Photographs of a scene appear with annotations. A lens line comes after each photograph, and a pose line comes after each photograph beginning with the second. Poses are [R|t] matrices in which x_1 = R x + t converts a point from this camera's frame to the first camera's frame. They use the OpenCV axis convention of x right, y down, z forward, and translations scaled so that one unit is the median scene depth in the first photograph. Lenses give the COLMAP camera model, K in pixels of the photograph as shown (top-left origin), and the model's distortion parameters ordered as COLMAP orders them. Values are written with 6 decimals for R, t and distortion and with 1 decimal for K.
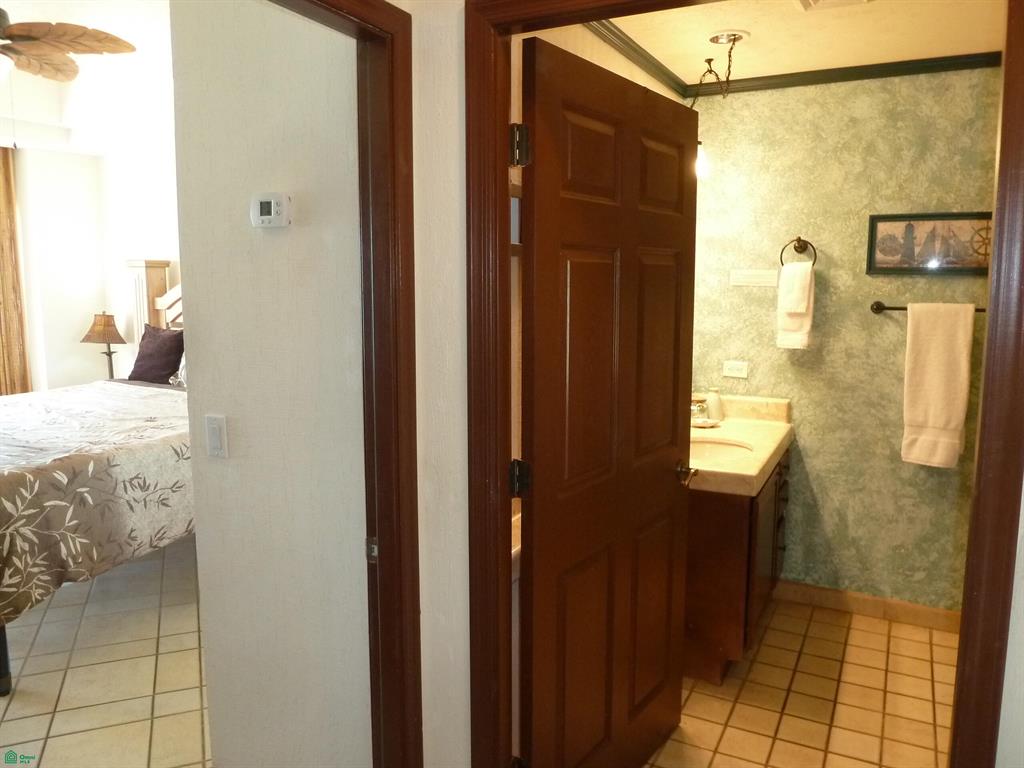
lens RADIAL K [[758.4, 0, 517.2], [0, 758.4, 381.6], [0, 0, 1]] dist [-0.037869, 0.009310]
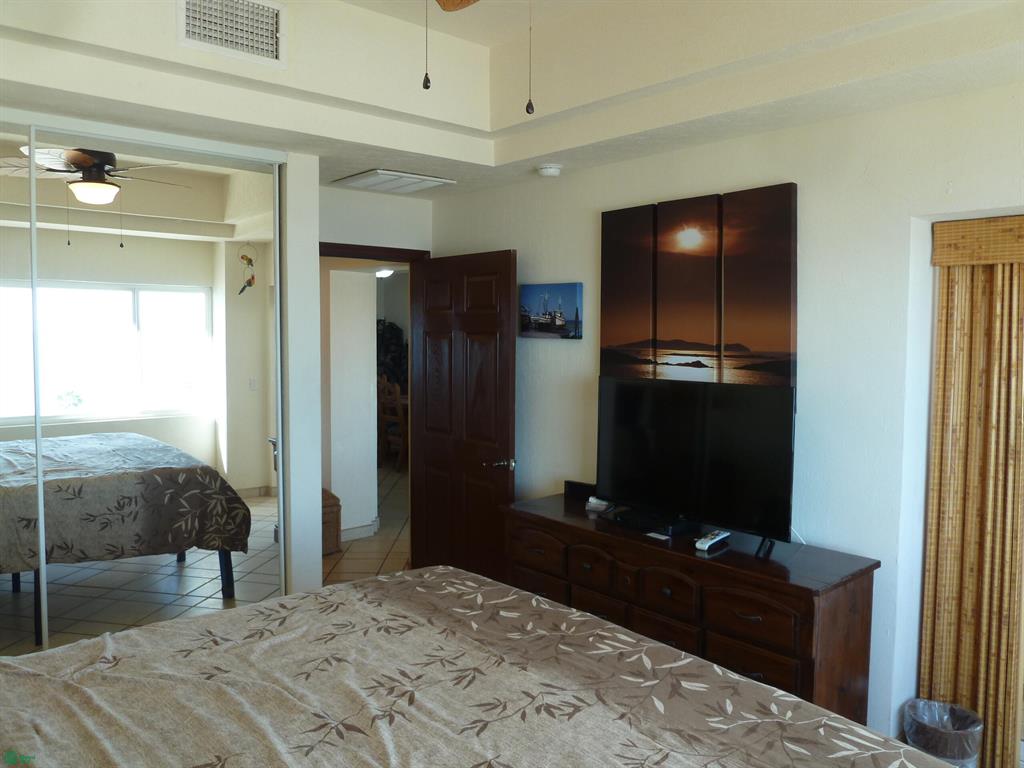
lens RADIAL K [[758.4, 0, 519.0], [0, 758.4, 385.1], [0, 0, 1]] dist [-0.037869, 0.009310]
pose [[-0.922779, -0.037852, 0.383466, -0.964187], [0.042554, 0.979066, 0.199047, -0.238916], [-0.382973, 0.199995, -0.901850, 1.510185]]
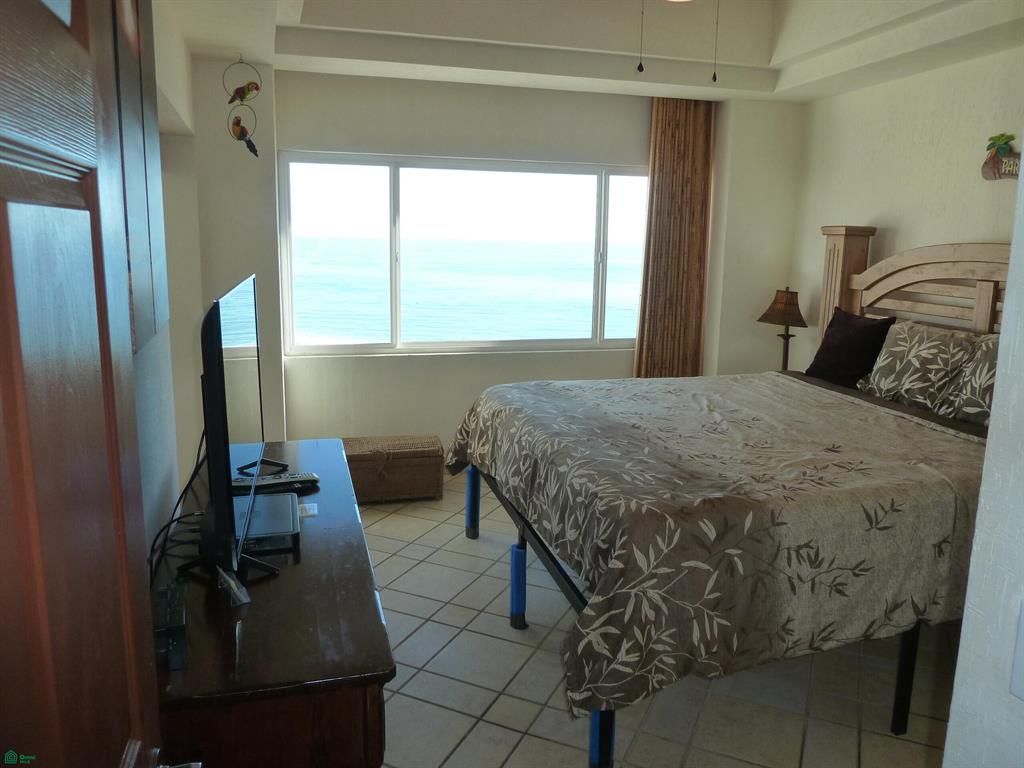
lens RADIAL K [[758.4, 0, 518.2], [0, 758.4, 383.8], [0, 0, 1]] dist [-0.037869, 0.009310]
pose [[0.672638, 0.144331, -0.725759, -0.204152], [-0.113975, 0.989297, 0.091108, -0.048394], [0.731141, 0.021436, 0.681889, 0.332813]]
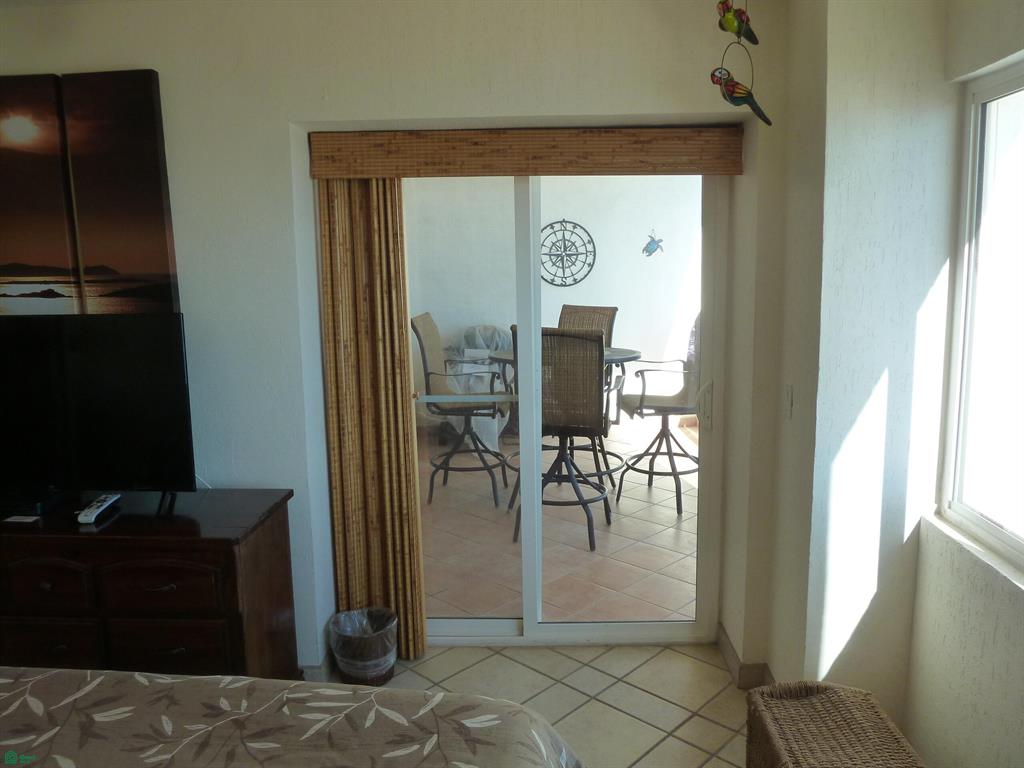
lens RADIAL K [[758.4, 0, 514.3], [0, 758.4, 379.9], [0, 0, 1]] dist [-0.037869, 0.009310]
pose [[-0.921245, 0.064129, -0.383661, -0.938362], [-0.047823, 0.960161, 0.275324, -0.207718], [0.386033, 0.271988, -0.881477, 1.408215]]
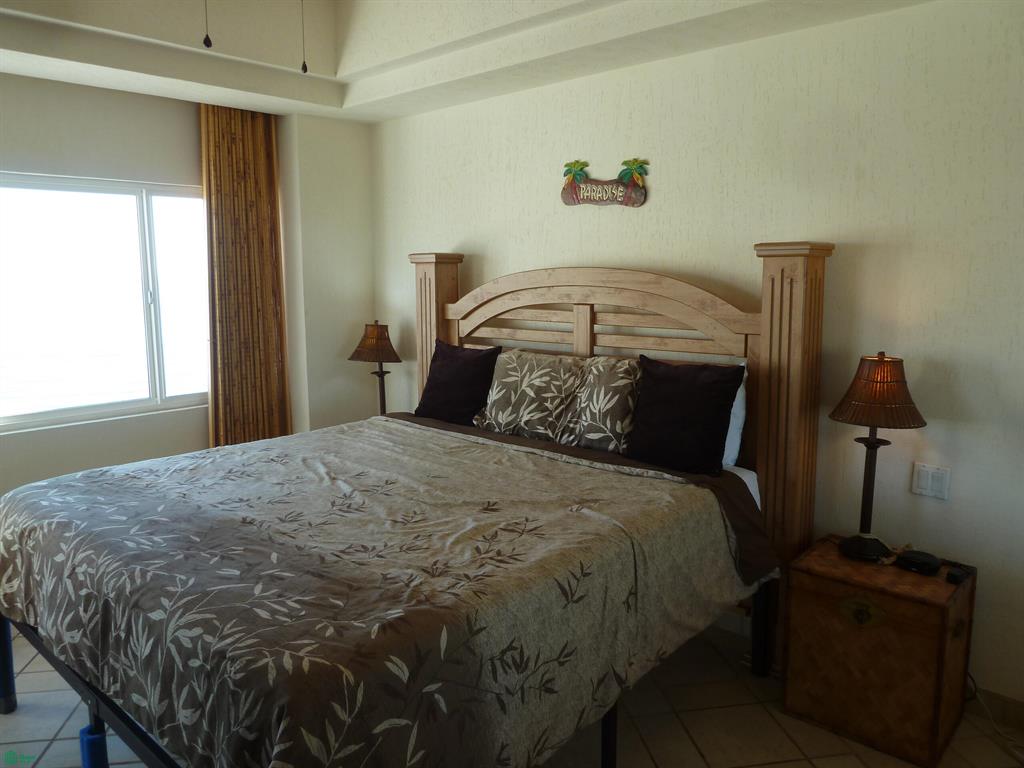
lens RADIAL K [[758.4, 0, 514.8], [0, 758.4, 380.1], [0, 0, 1]] dist [-0.037869, 0.009310]
pose [[0.967980, 0.023375, -0.249937, -0.362838], [-0.022526, 0.999727, 0.006255, -0.067667], [0.250015, -0.000425, 0.968242, 0.461433]]
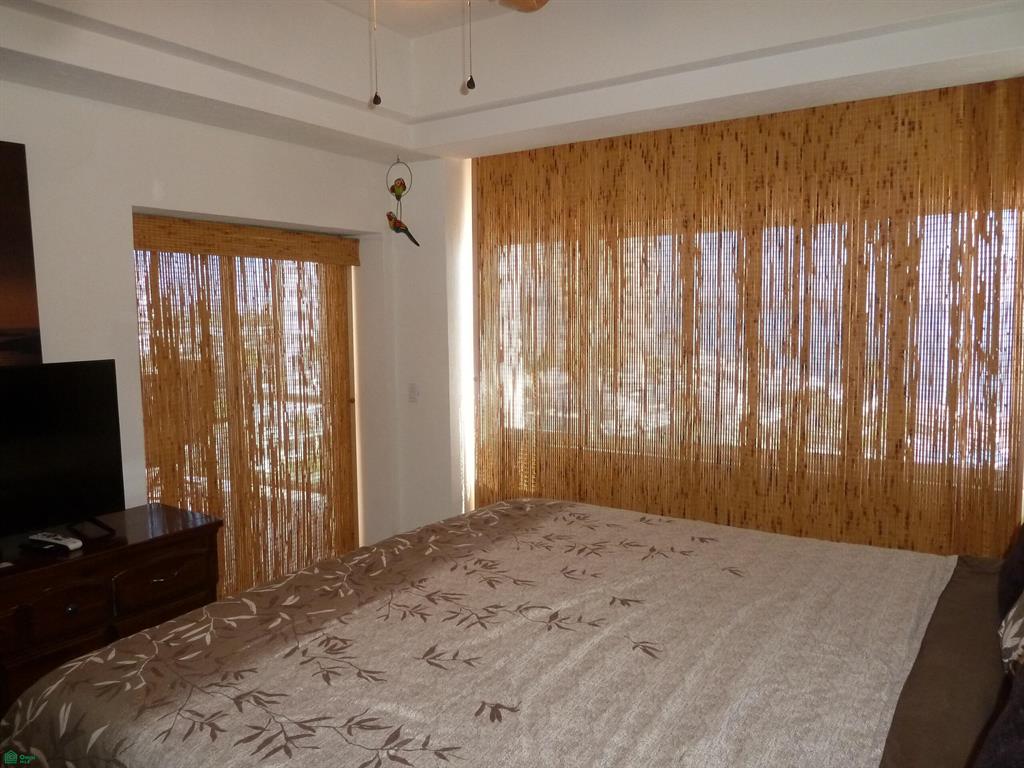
lens RADIAL K [[758.4, 0, 508.4], [0, 758.4, 386.5], [0, 0, 1]] dist [-0.037869, 0.009310]
pose [[-0.134536, 0.094217, -0.986419, -0.144899], [-0.126103, 0.985748, 0.111352, -0.178283], [0.982852, 0.139372, -0.120738, 1.187665]]
